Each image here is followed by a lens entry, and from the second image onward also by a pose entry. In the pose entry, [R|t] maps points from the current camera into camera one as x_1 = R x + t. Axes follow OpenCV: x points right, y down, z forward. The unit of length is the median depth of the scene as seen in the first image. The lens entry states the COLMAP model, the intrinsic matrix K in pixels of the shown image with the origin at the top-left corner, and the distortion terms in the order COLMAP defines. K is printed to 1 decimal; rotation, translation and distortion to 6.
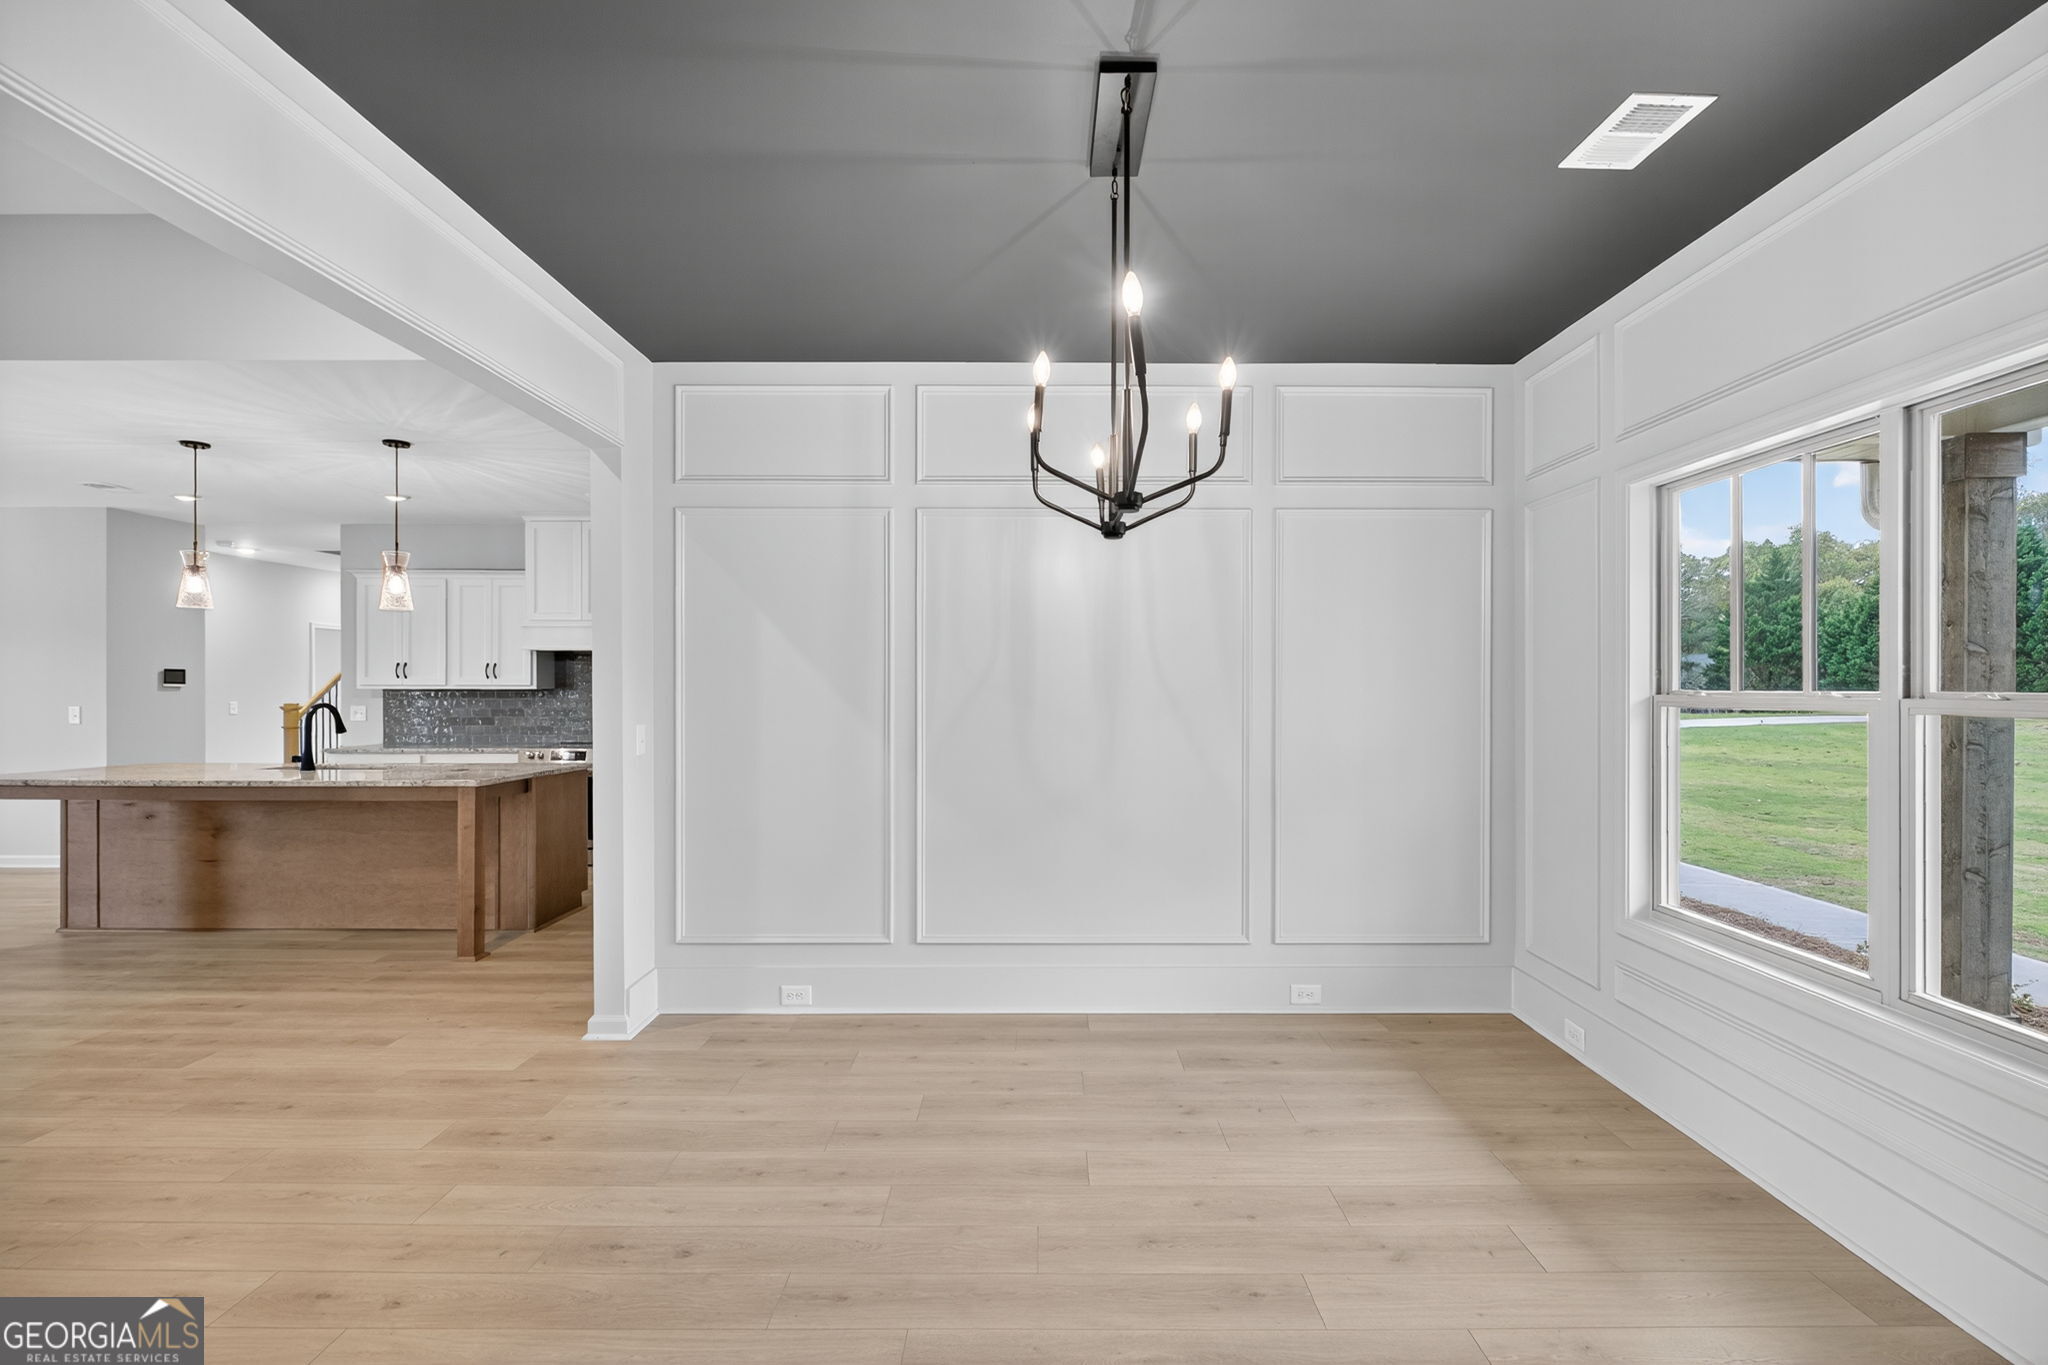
lens RADIAL K [[940.5, 0, 1067.5], [0, 940.5, 681.9], [0, 0, 1]] dist [0.001173, 0.000363]
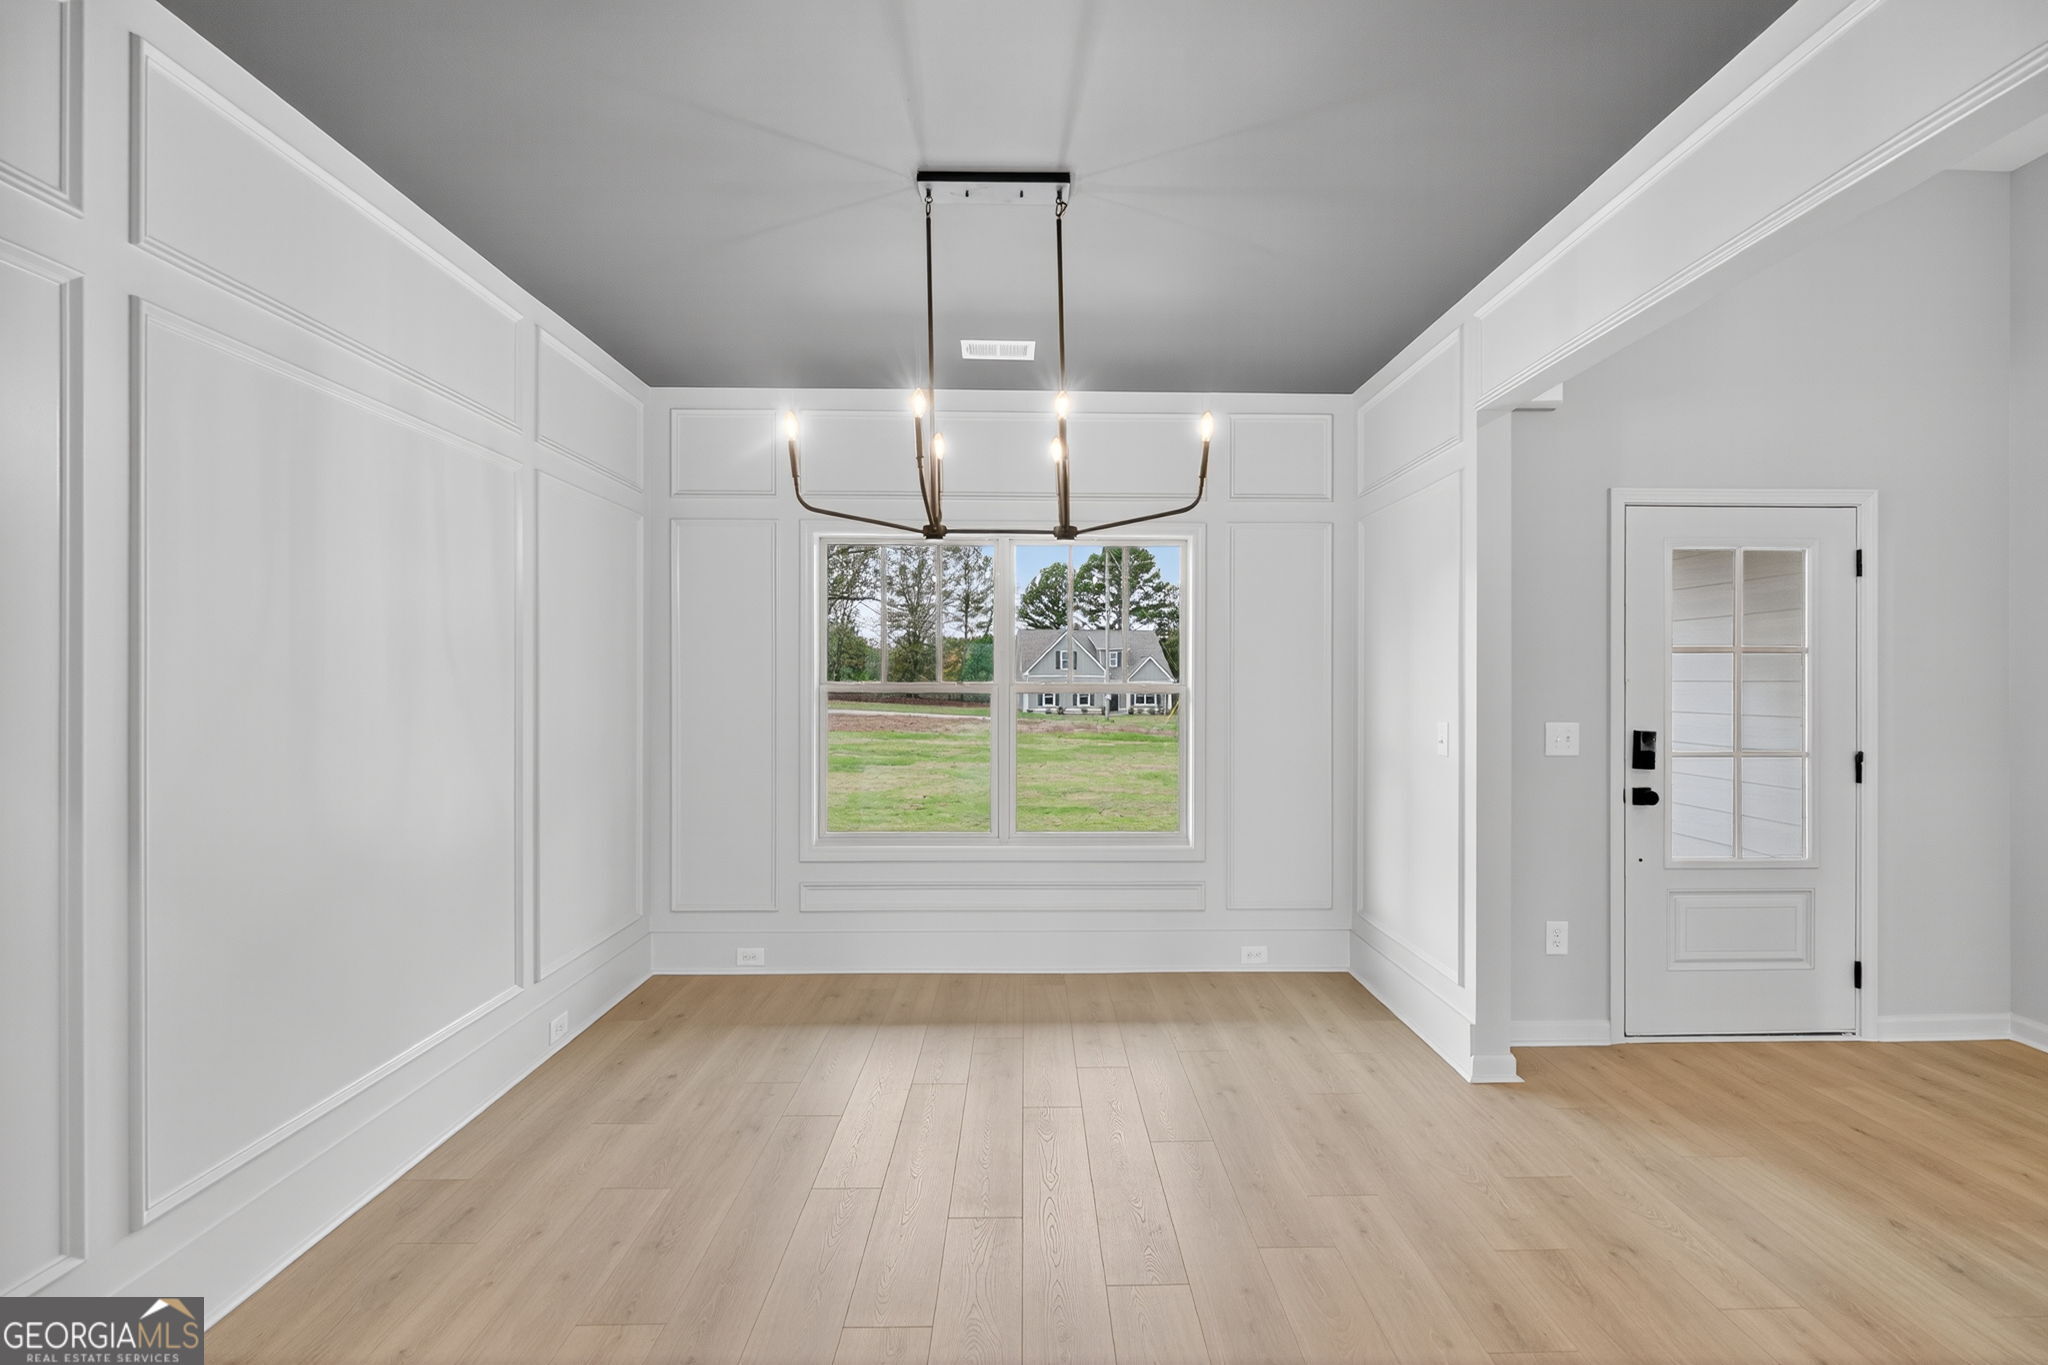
lens RADIAL K [[936.5, 0, 1052.2], [0, 936.5, 688.3], [0, 0, 1]] dist [-0.001028, 0.000240]
pose [[-0.025991, -0.007473, 0.999634, -0.680159], [-0.001171, 0.999972, 0.007445, 0.005502], [-0.999661, -0.000977, -0.025999, 0.598039]]
